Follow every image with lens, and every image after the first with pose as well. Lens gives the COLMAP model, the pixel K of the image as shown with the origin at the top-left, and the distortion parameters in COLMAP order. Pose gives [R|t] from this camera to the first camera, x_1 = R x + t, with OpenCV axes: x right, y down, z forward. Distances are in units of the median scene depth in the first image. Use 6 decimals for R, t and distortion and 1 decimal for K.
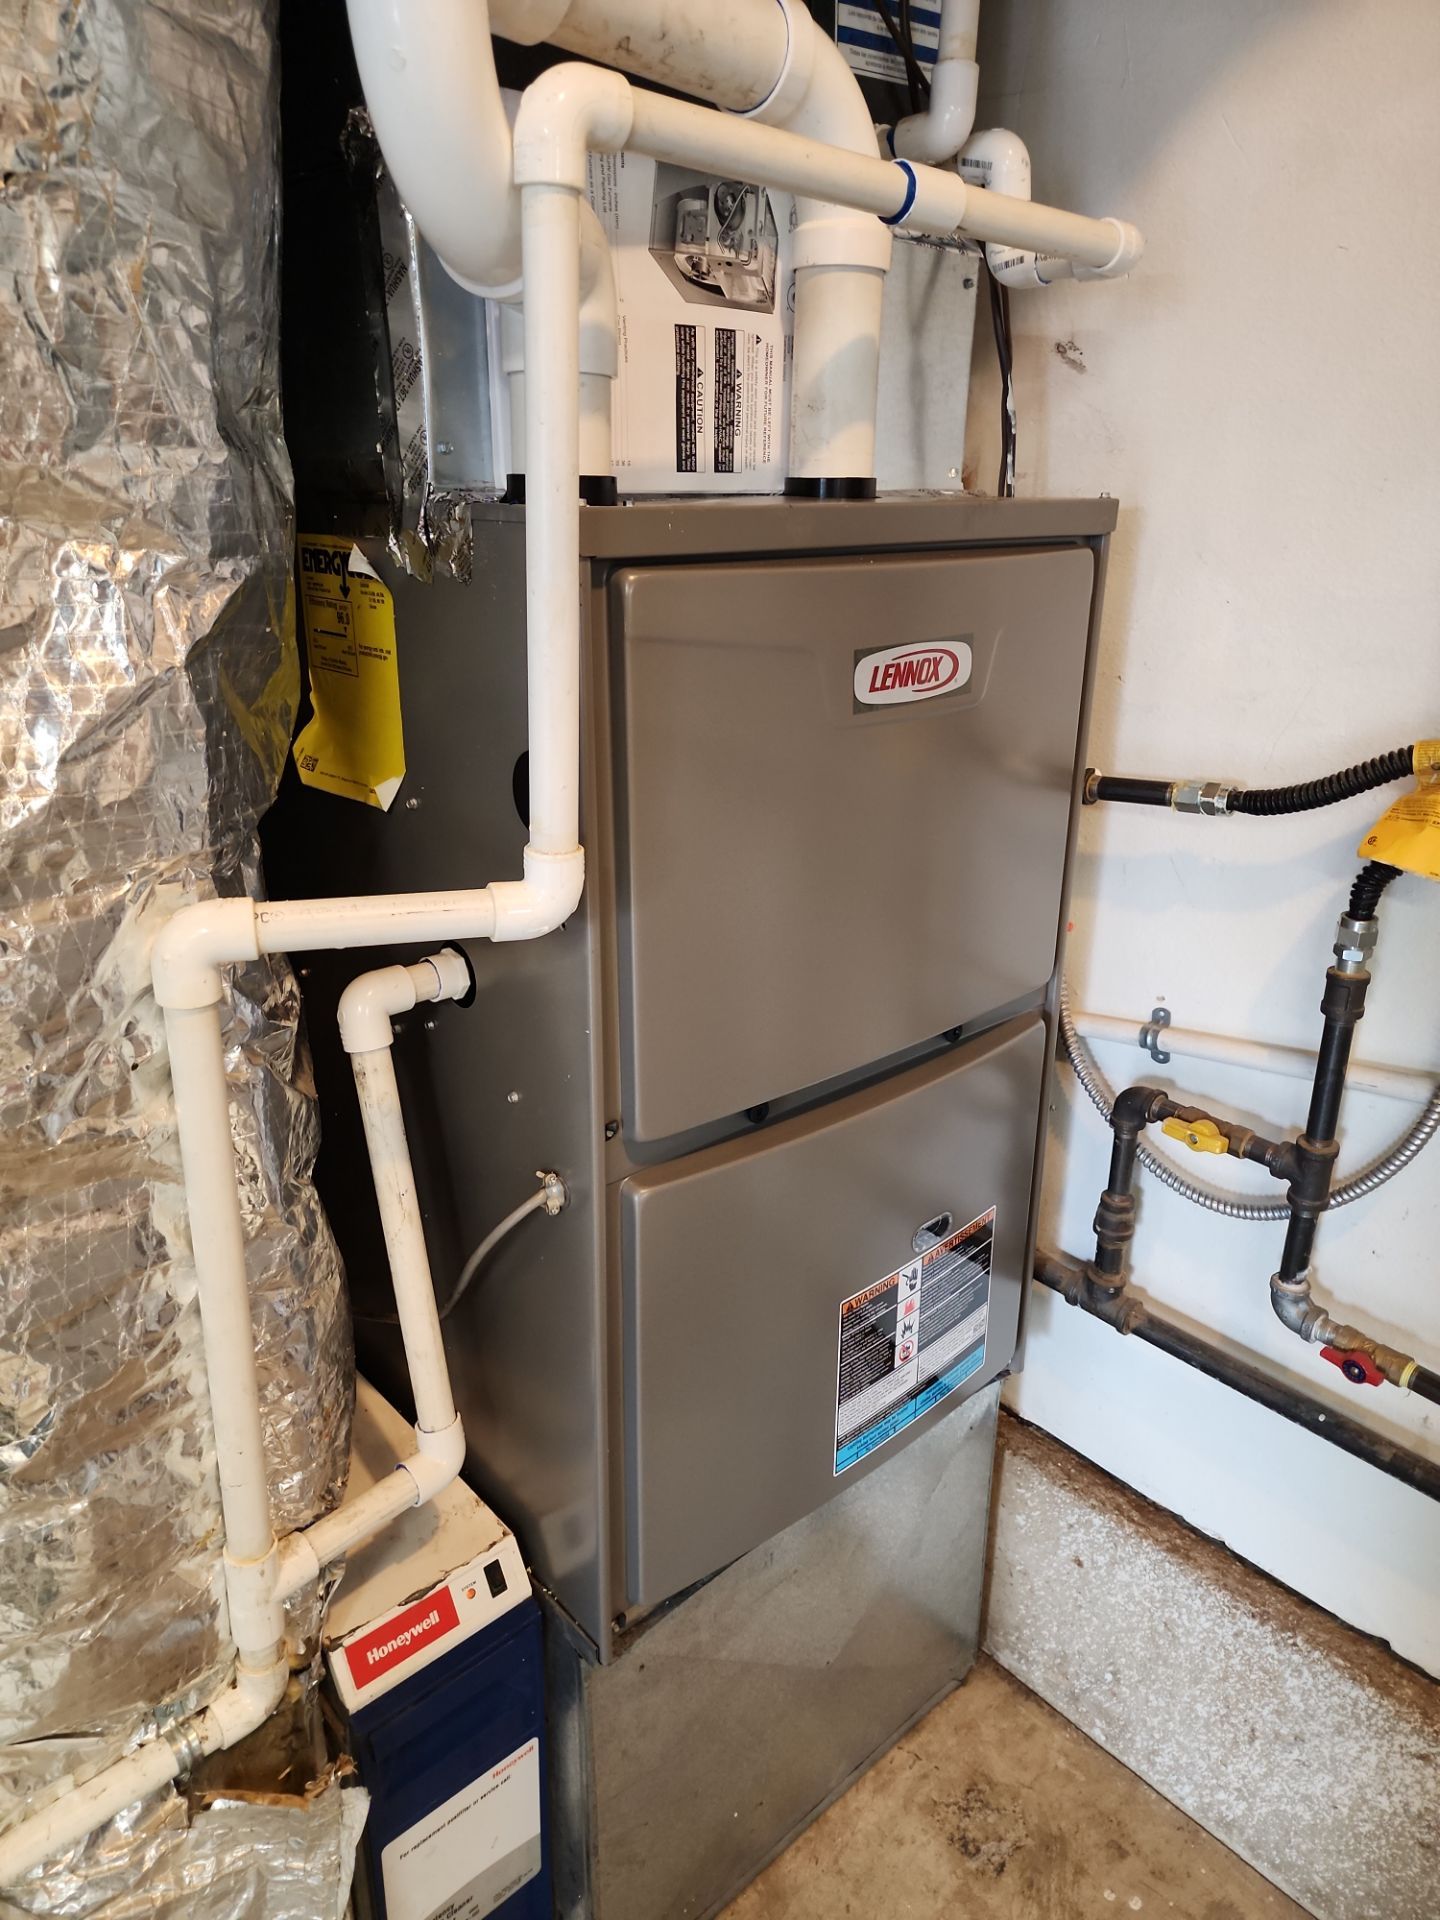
lens RADIAL K [[1295.5, 0, 711.8], [0, 1295.5, 974.3], [0, 0, 1]] dist [0.057182, -0.051576]
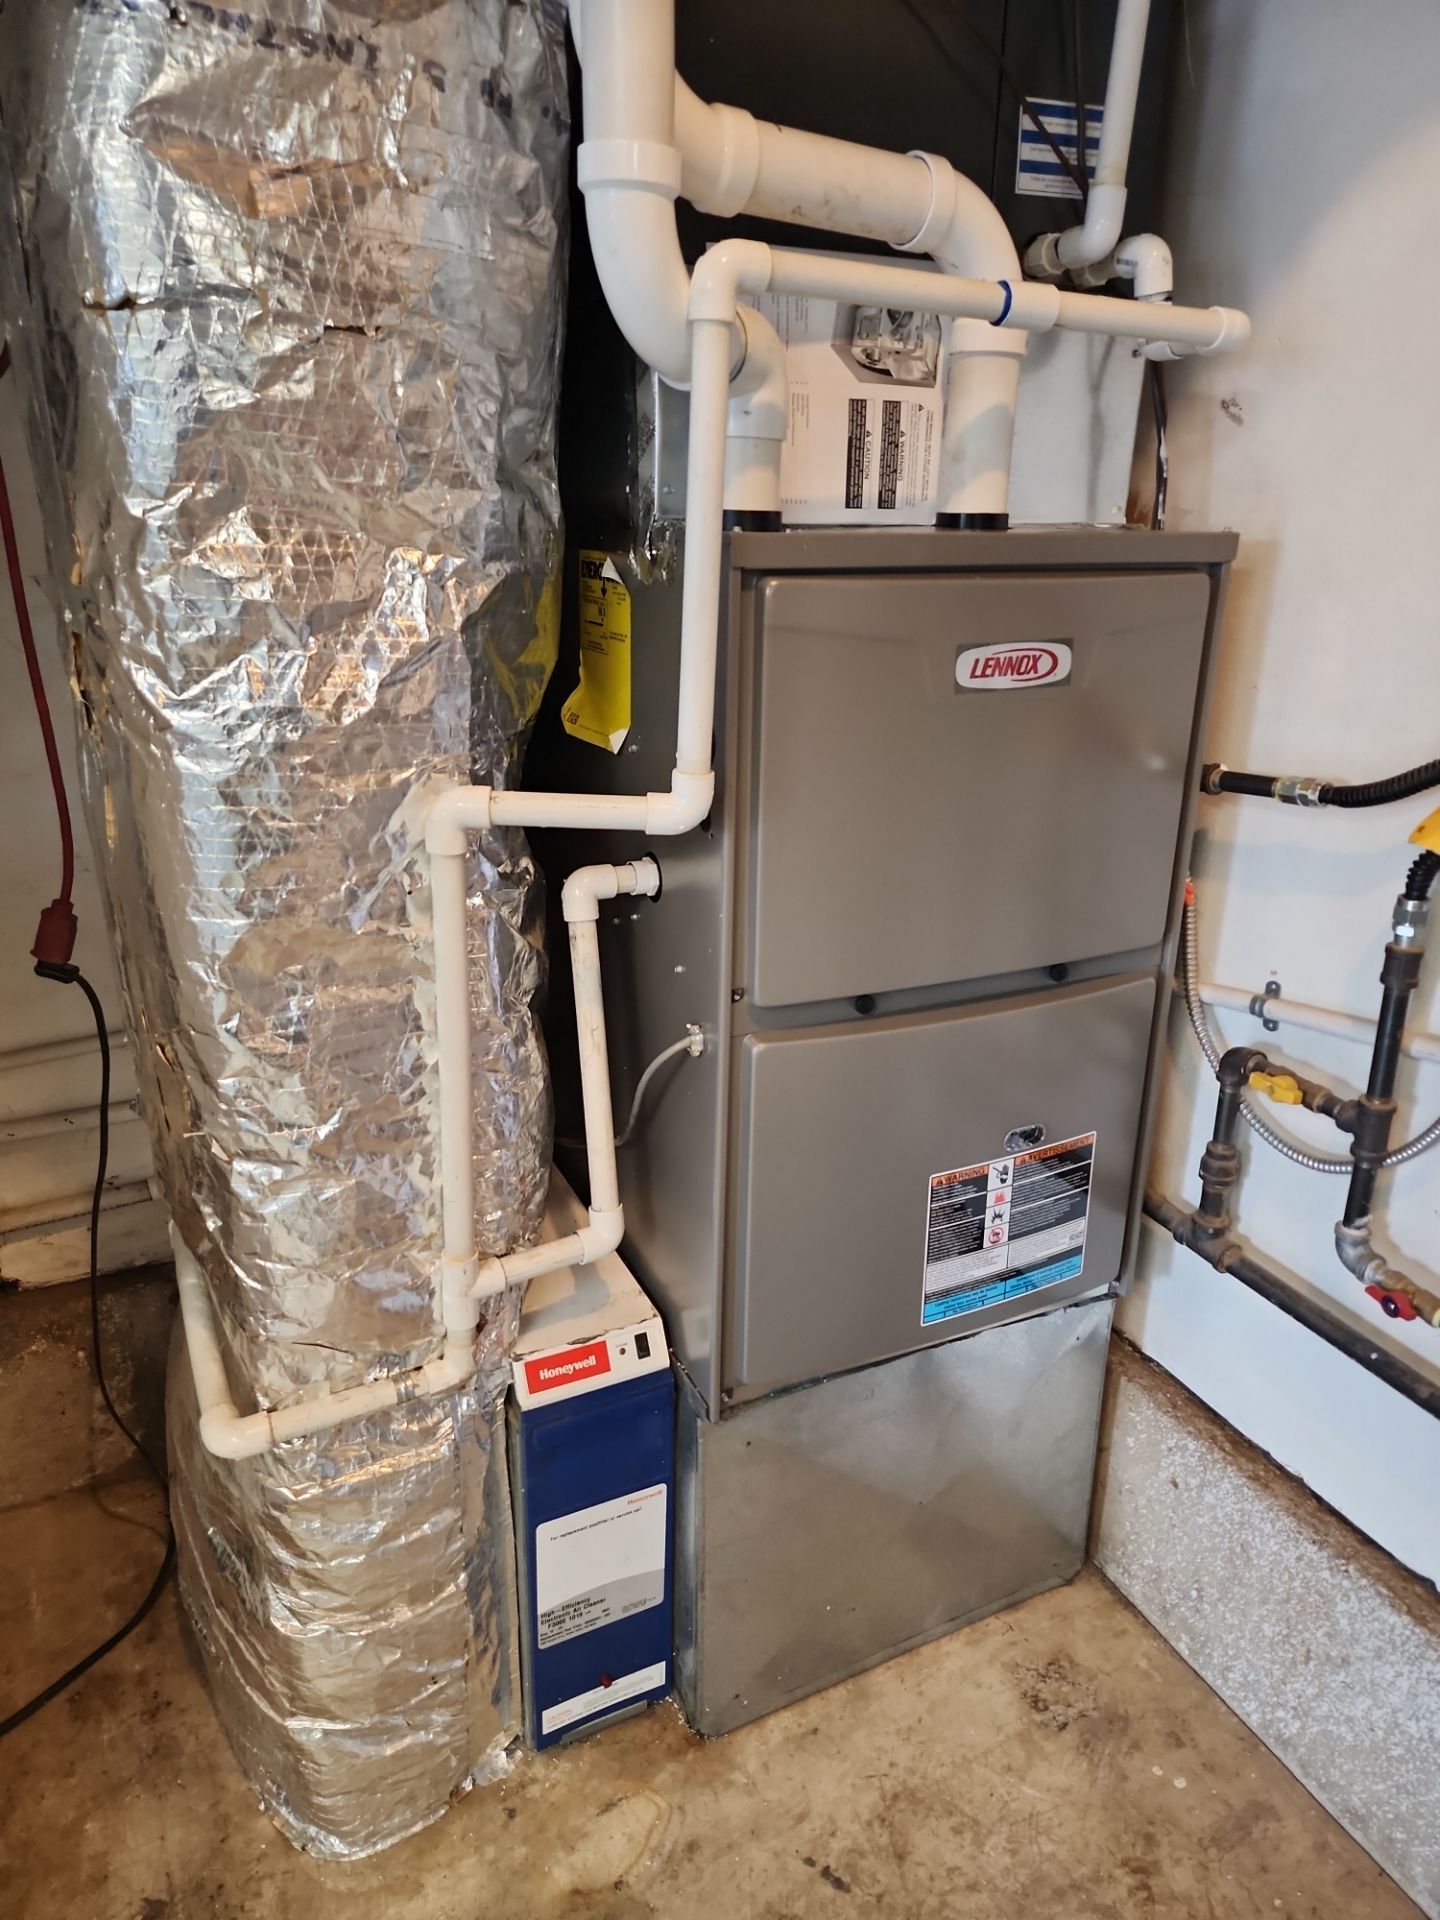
lens RADIAL K [[1295.5, 0, 729.5], [0, 1295.5, 965.9], [0, 0, 1]] dist [0.057182, -0.051576]
pose [[0.962803, 0.100641, -0.250760, 0.196536], [-0.106685, 0.994236, -0.010591, 0.084579], [0.248249, 0.036950, 0.967991, -0.238135]]
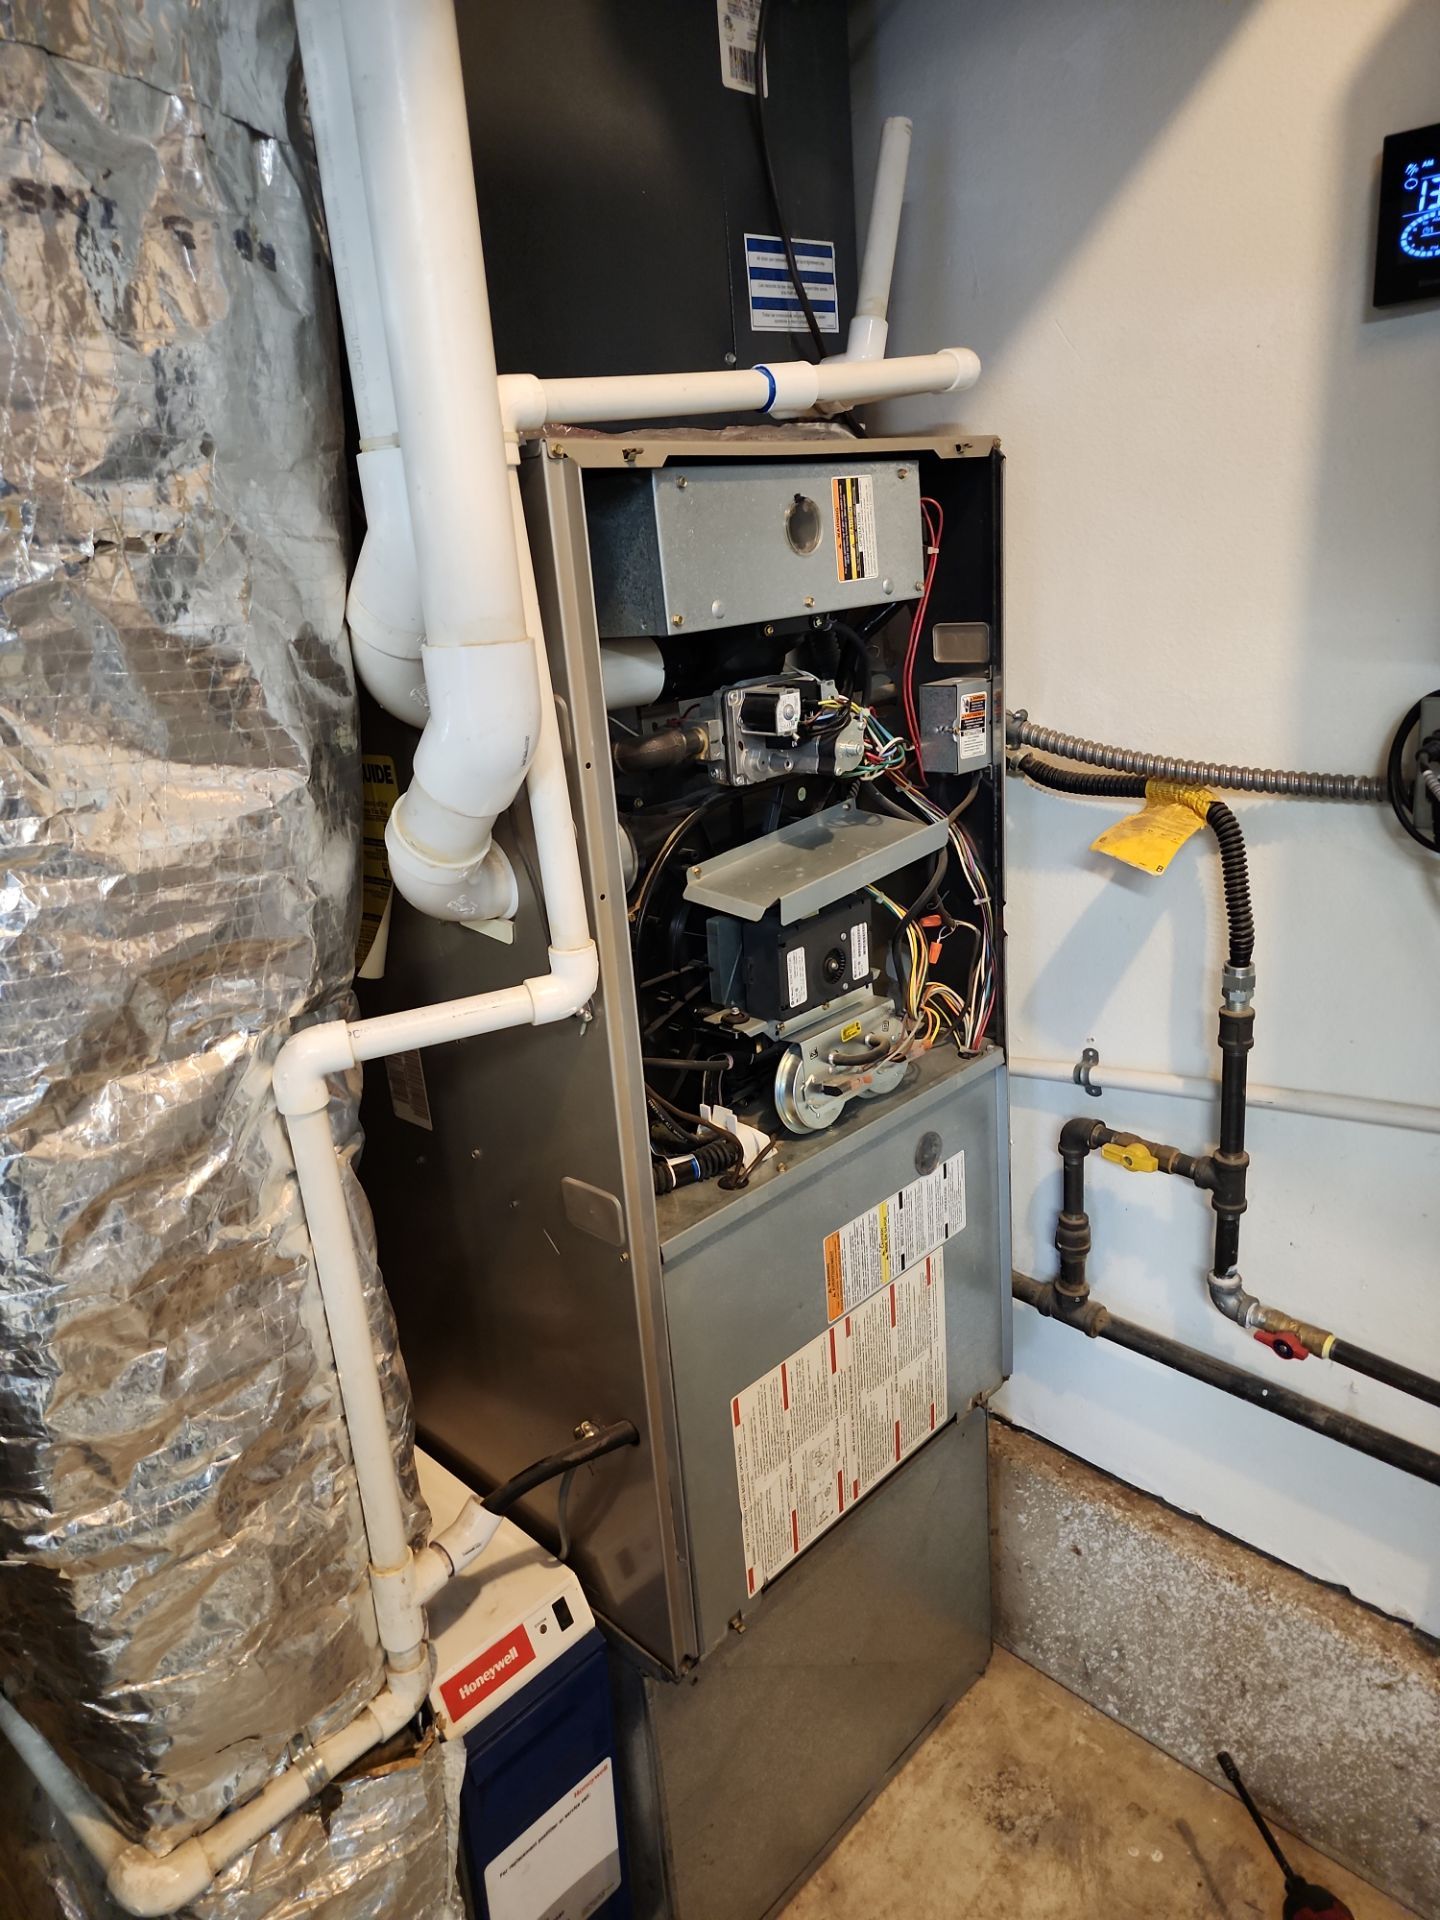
lens RADIAL K [[1295.5, 0, 734.1], [0, 1295.5, 943.7], [0, 0, 1]] dist [0.057182, -0.051576]
pose [[0.994943, -0.090192, 0.044192, -0.014937], [0.092501, 0.994283, -0.053340, -0.038702], [-0.039129, 0.057158, 0.997598, -0.162281]]
